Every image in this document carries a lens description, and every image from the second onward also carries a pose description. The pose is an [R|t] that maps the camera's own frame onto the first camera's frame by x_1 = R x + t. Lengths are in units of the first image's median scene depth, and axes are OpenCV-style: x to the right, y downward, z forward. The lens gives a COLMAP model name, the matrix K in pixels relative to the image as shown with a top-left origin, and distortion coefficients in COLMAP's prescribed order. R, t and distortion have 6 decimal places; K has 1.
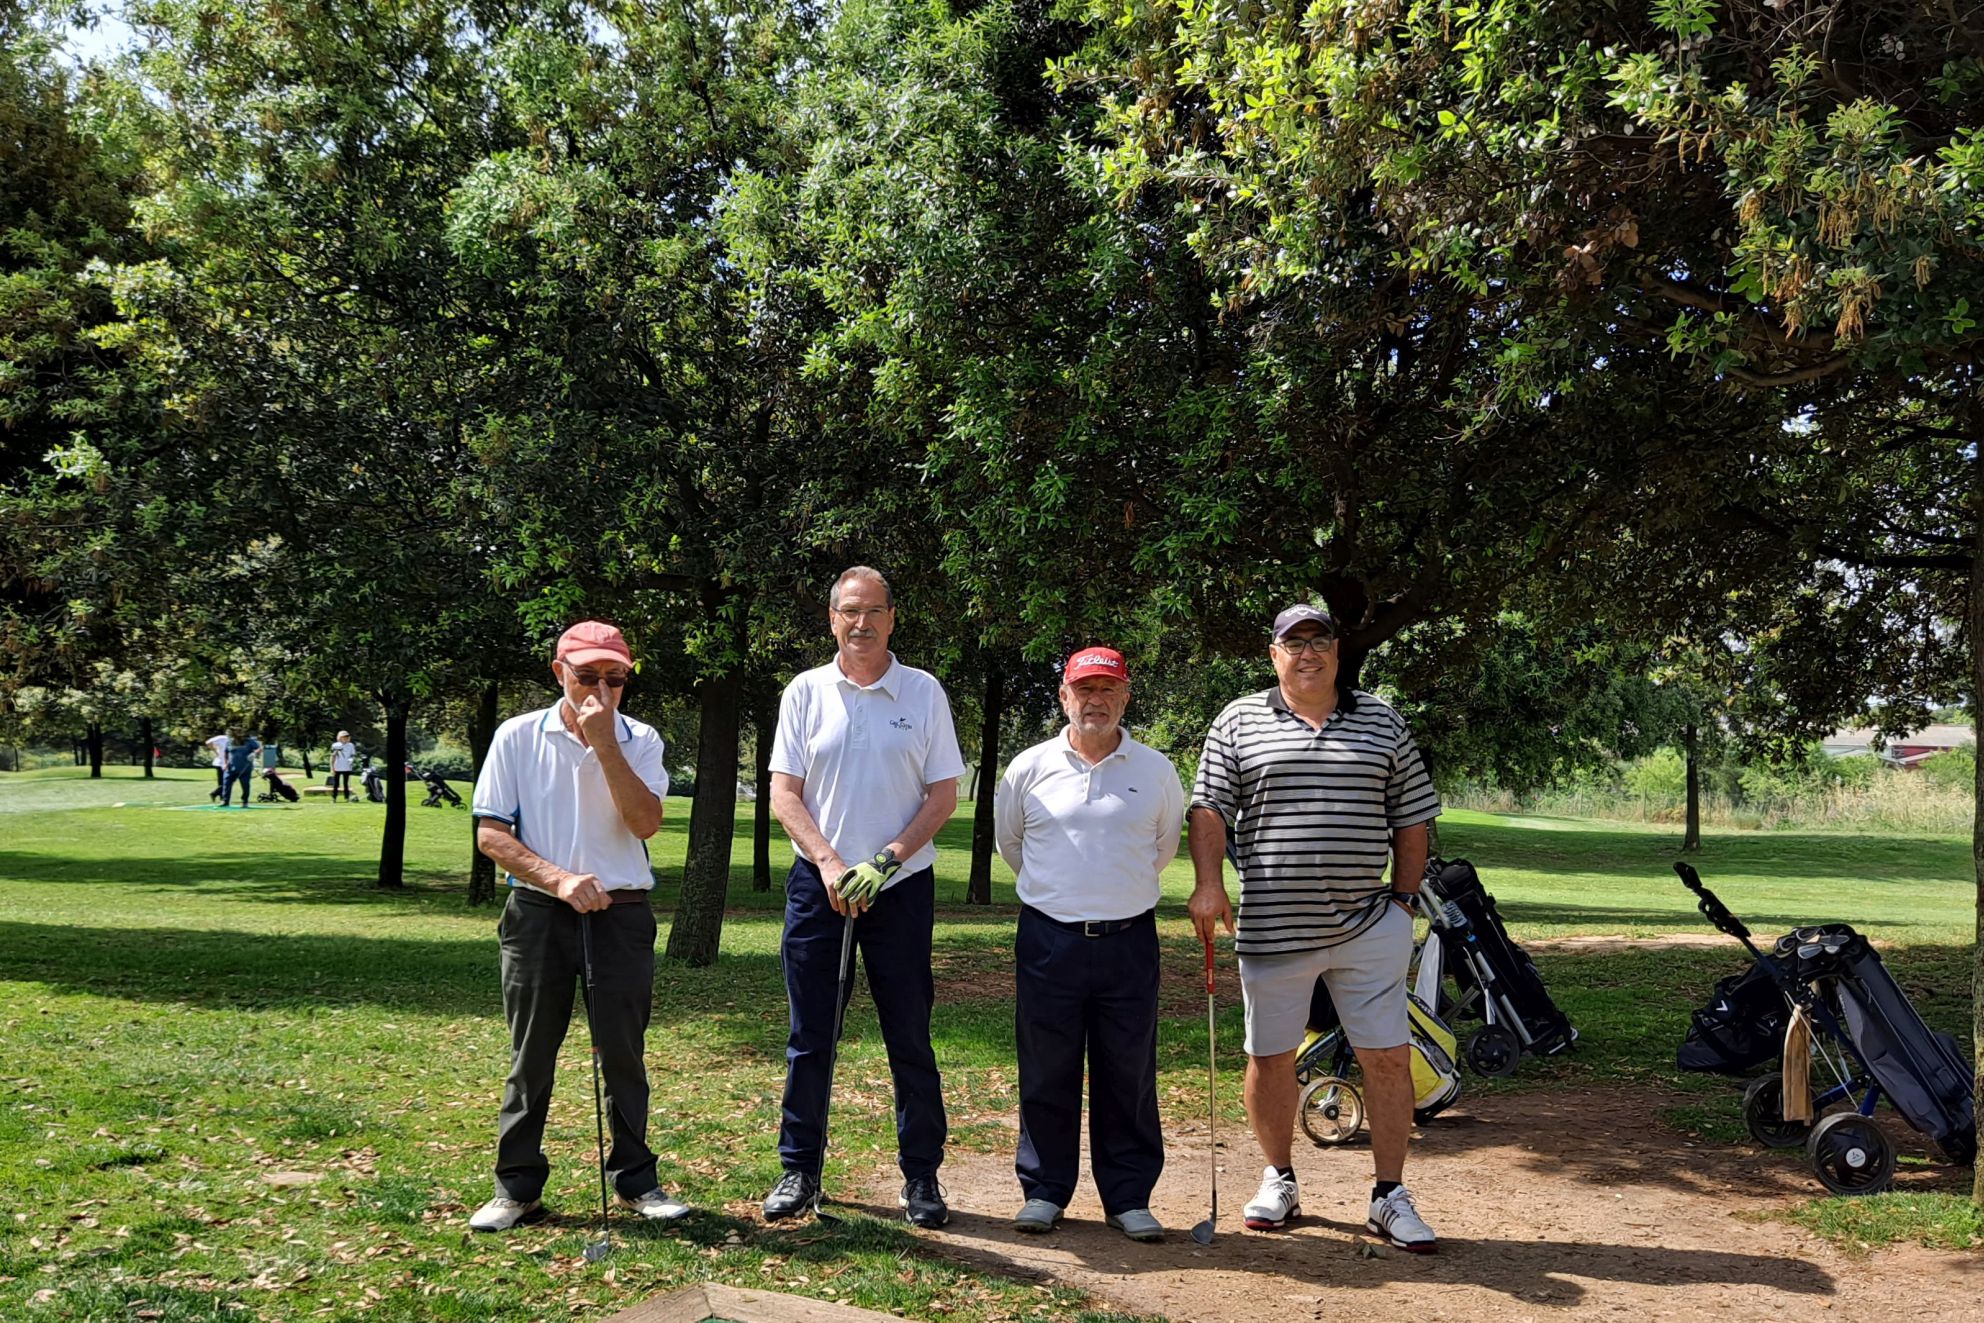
lens RADIAL K [[1606.6, 0, 1136.0], [0, 1606.6, 707.5], [0, 0, 1]] dist [0.100875, -0.114244]
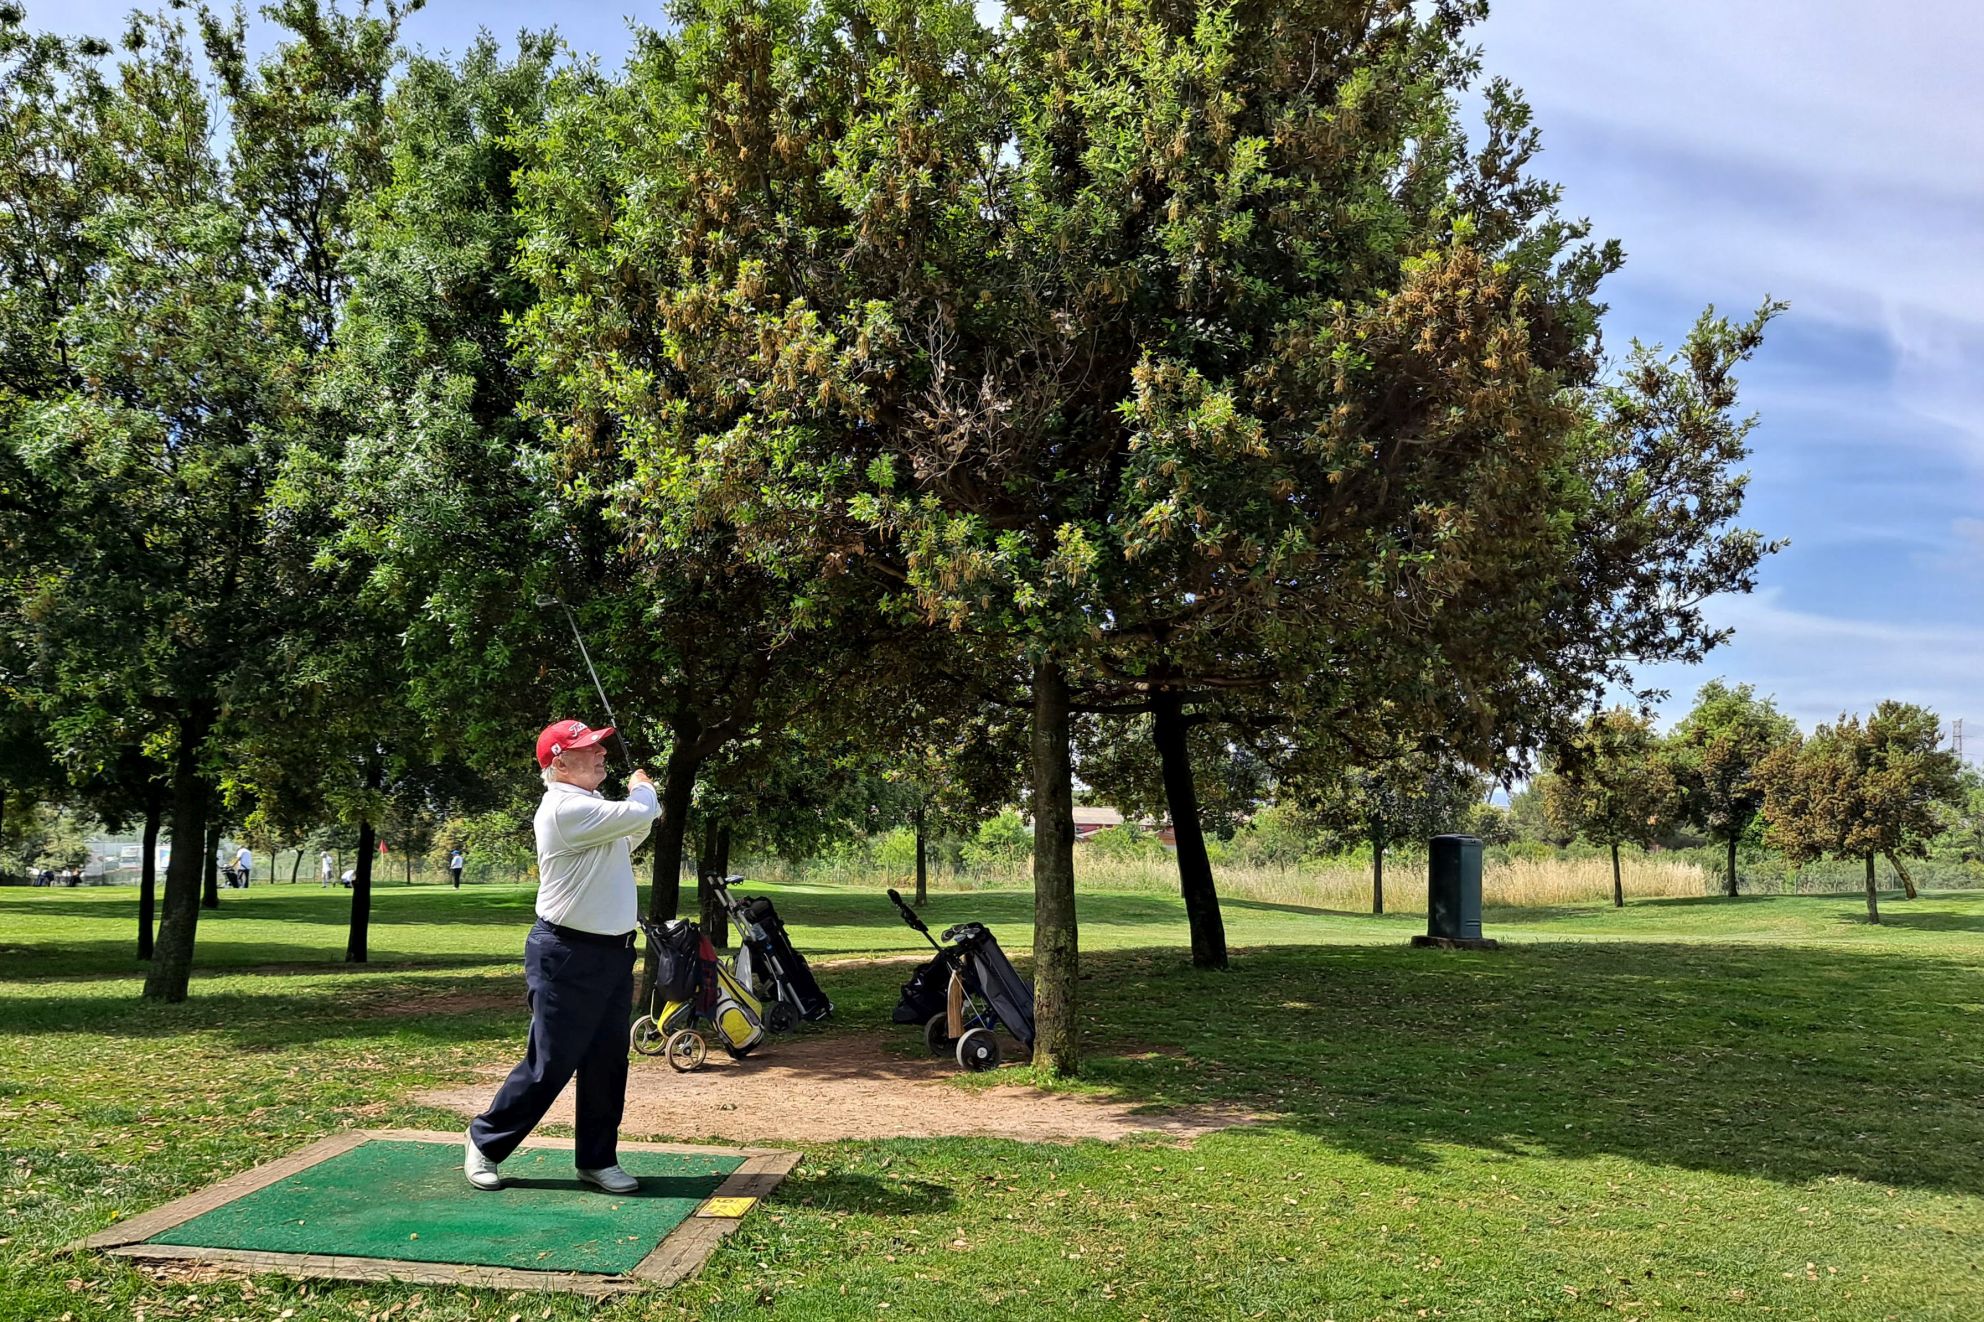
lens RADIAL K [[1594.3, 0, 884.9], [0, 1594.3, 725.9], [0, 0, 1]] dist [0.052467, -0.059327]
pose [[0.956318, 0.011560, 0.292100, -0.120521], [0.000231, 0.999188, -0.040297, -0.007428], [-0.292328, 0.038604, 0.955539, -0.447053]]
